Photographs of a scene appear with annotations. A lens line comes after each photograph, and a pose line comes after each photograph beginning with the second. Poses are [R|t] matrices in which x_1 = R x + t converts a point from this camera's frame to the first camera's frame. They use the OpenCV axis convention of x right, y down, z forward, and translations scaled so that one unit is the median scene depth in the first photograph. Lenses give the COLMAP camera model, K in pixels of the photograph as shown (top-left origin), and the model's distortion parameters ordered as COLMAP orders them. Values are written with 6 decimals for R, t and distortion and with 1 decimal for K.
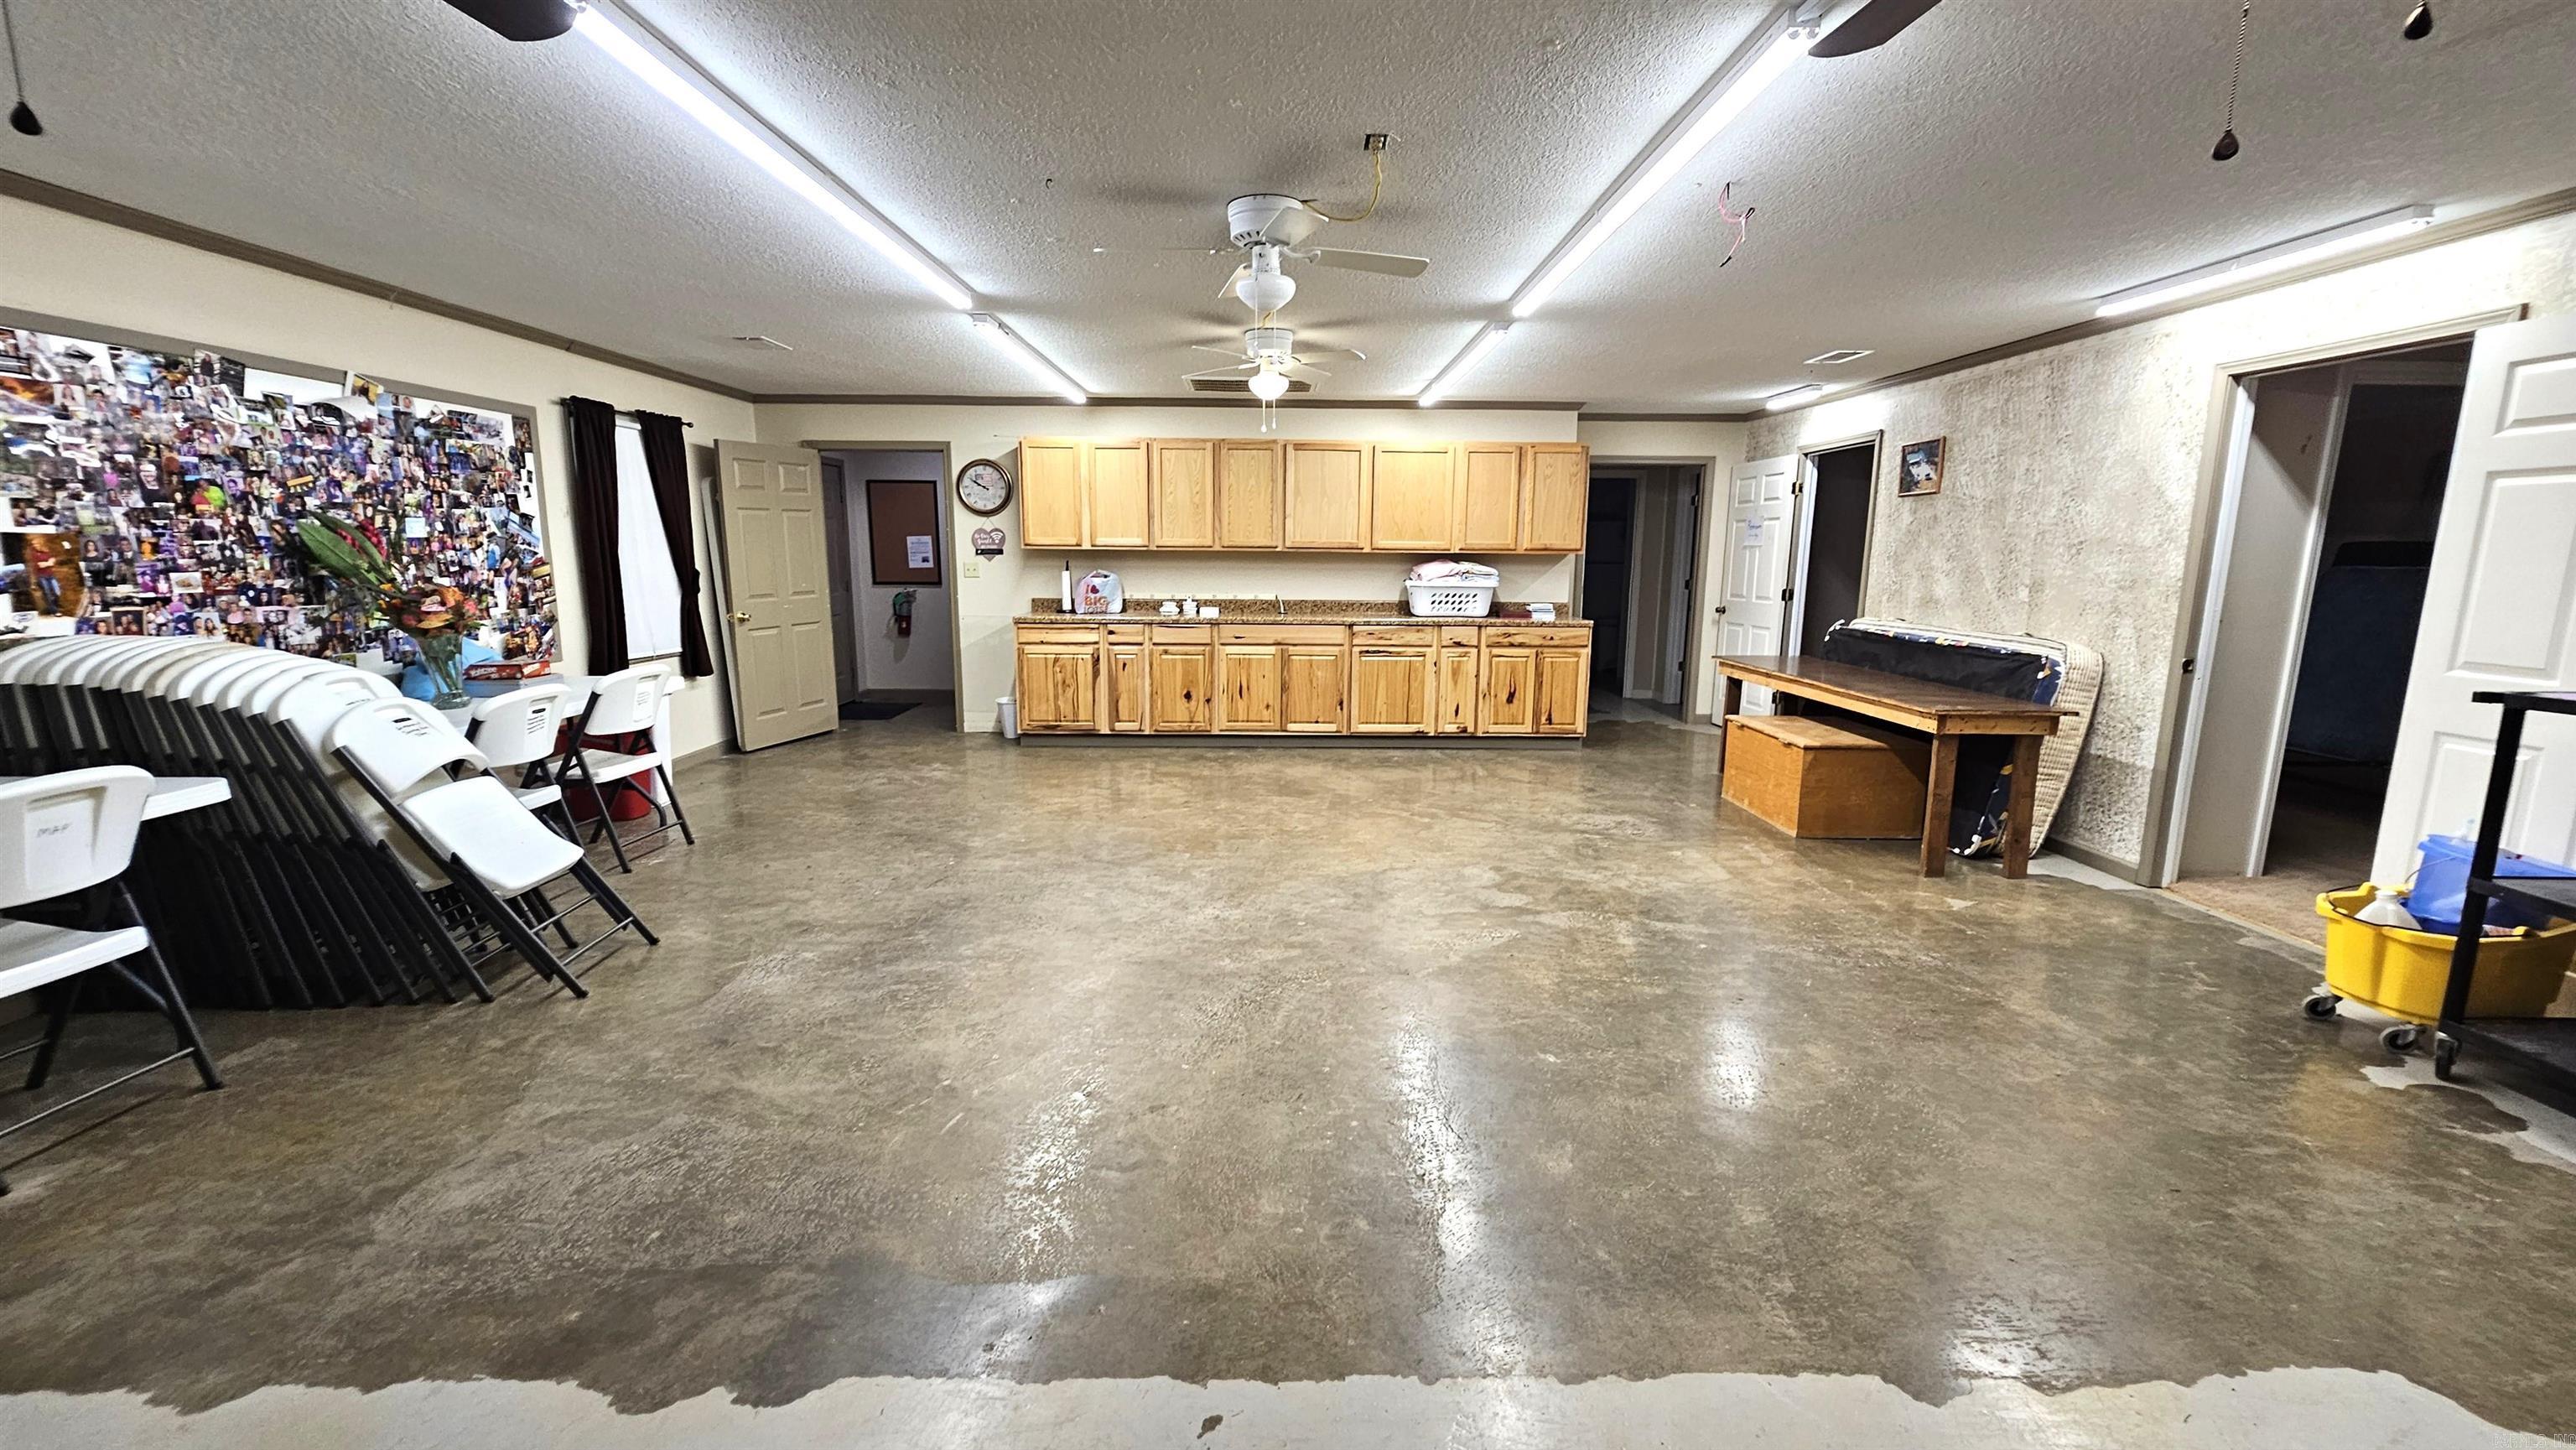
lens RADIAL K [[1060.4, 0, 1280.8], [0, 1060.4, 737.4], [0, 0, 1]] dist [-0.001332, 0.000151]
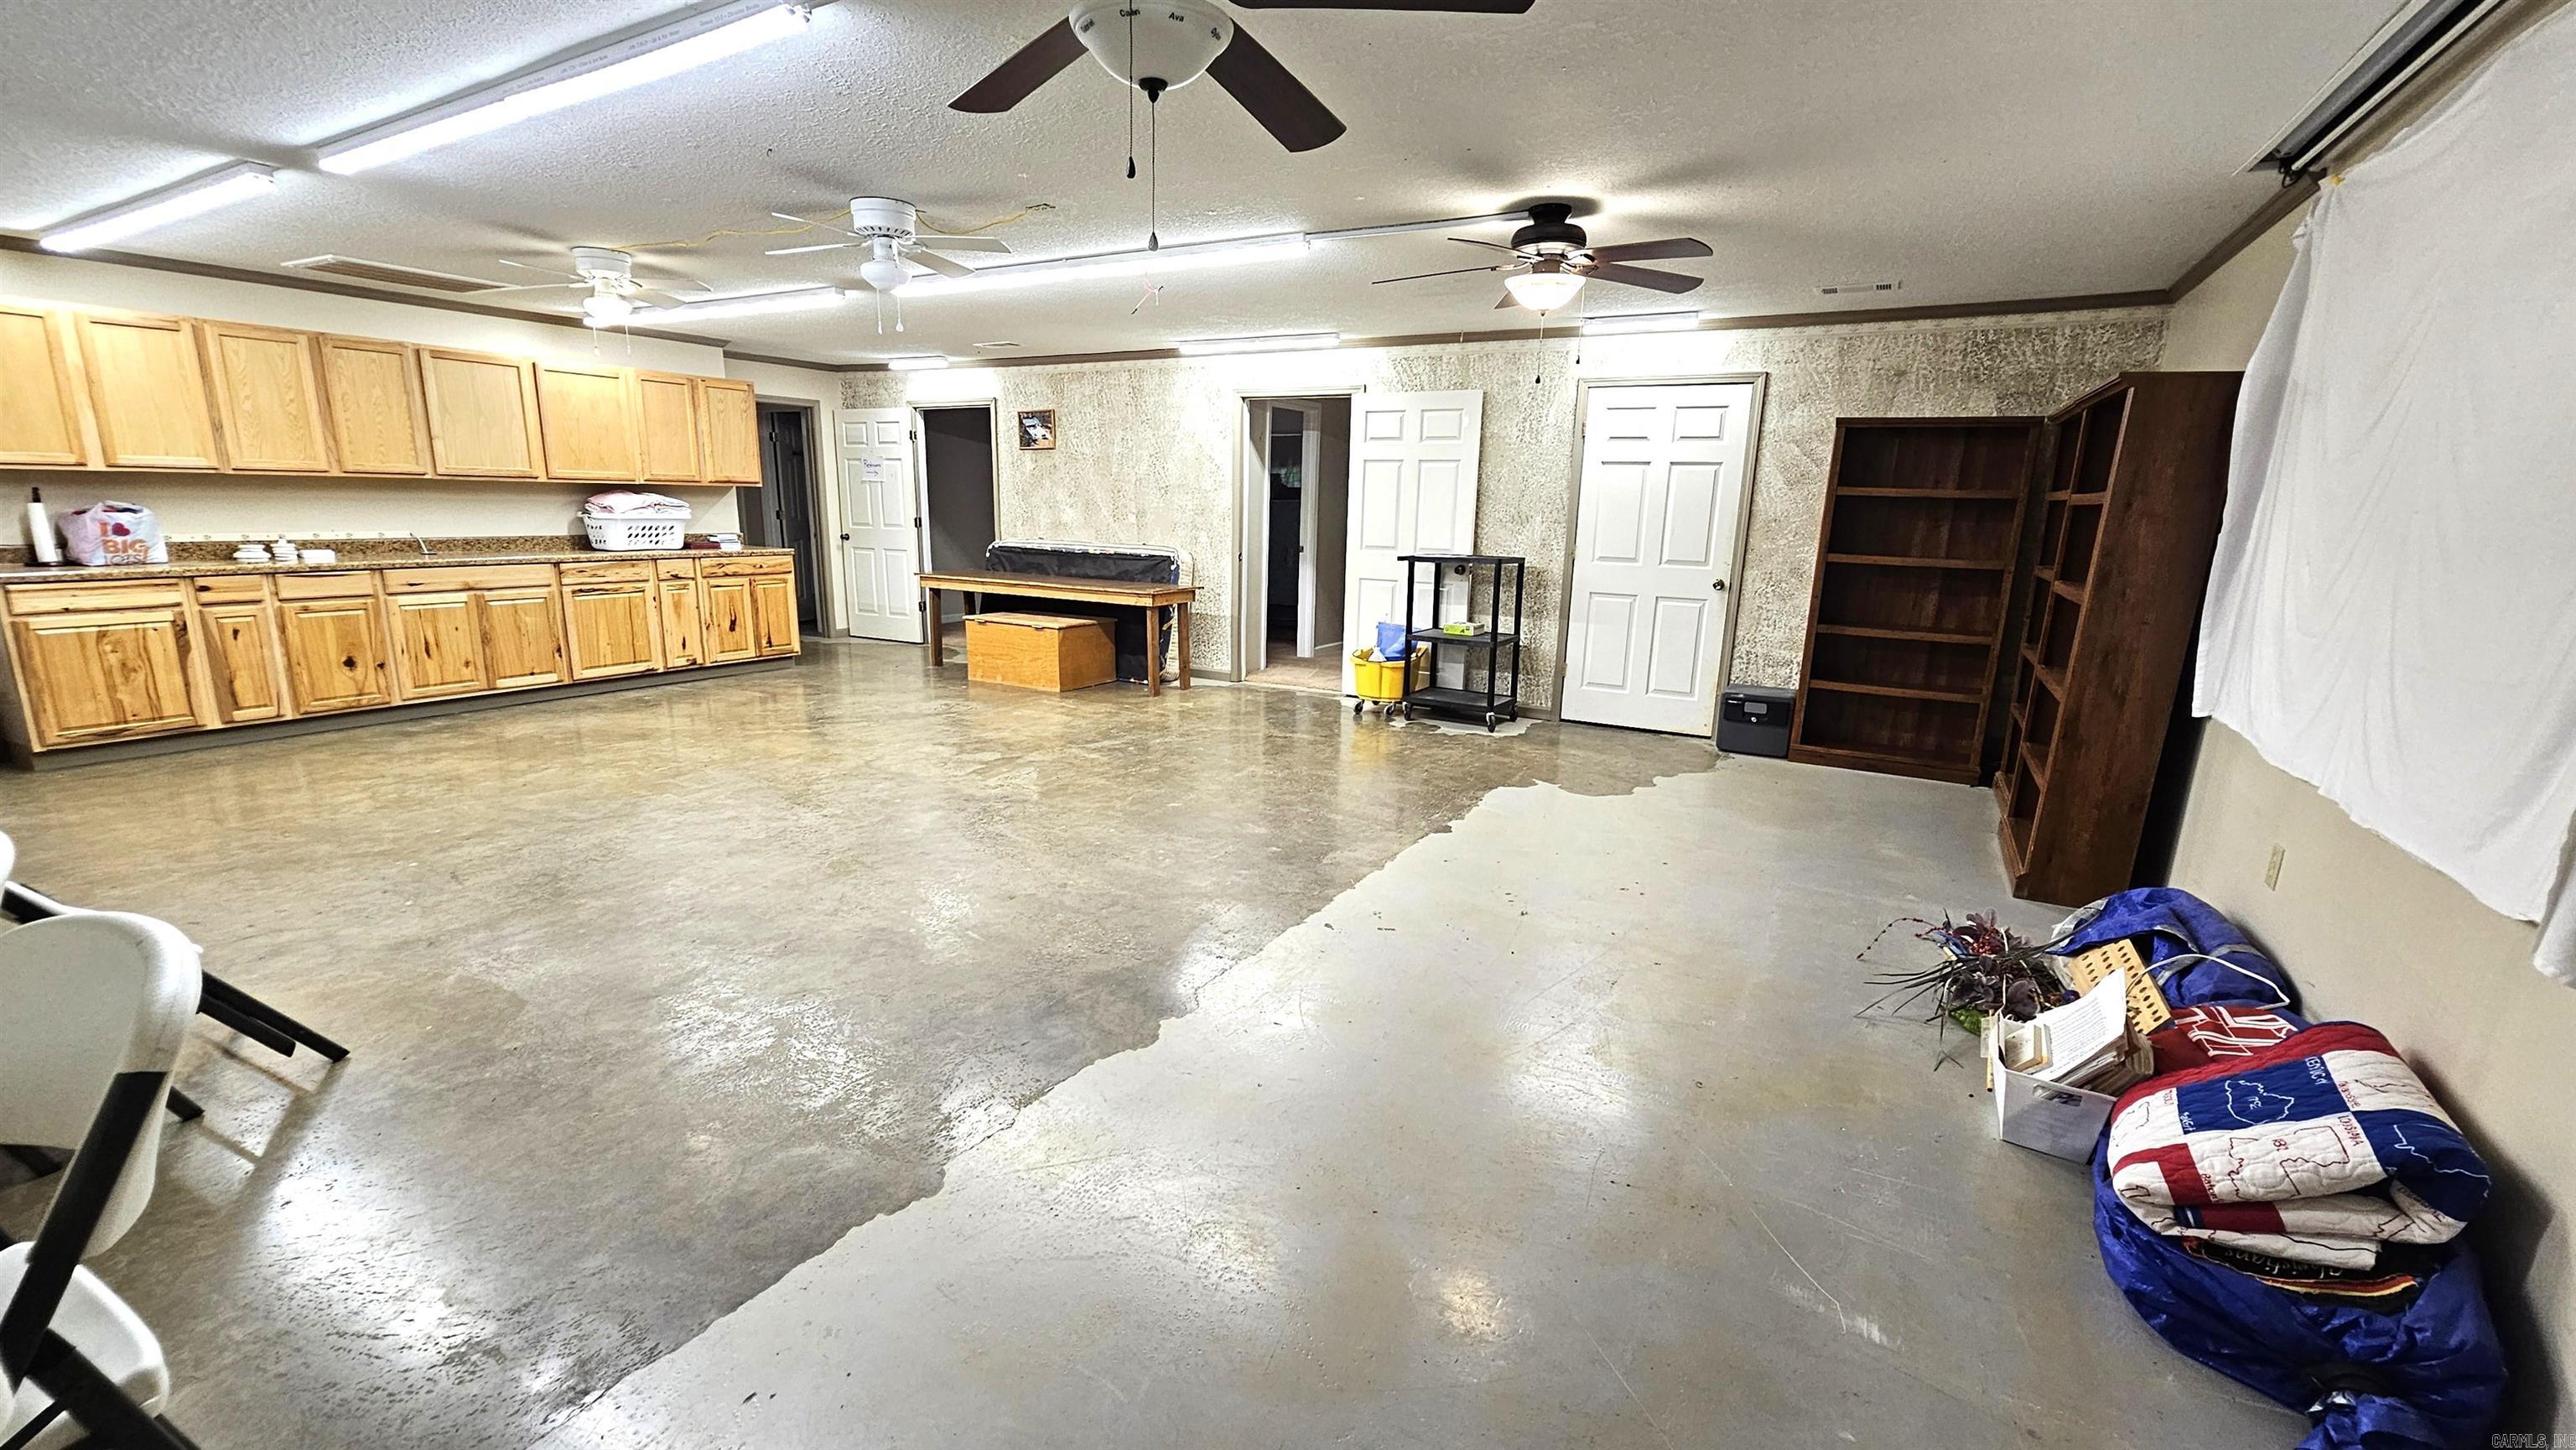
lens RADIAL K [[1060.4, 0, 1280.8], [0, 1060.4, 737.4], [0, 0, 1]] dist [-0.001332, 0.000151]
pose [[0.512655, -0.185373, 0.838345, -0.405080], [0.130488, 0.981894, 0.137320, -0.002247], [-0.848621, 0.038996, 0.527562, -0.006045]]
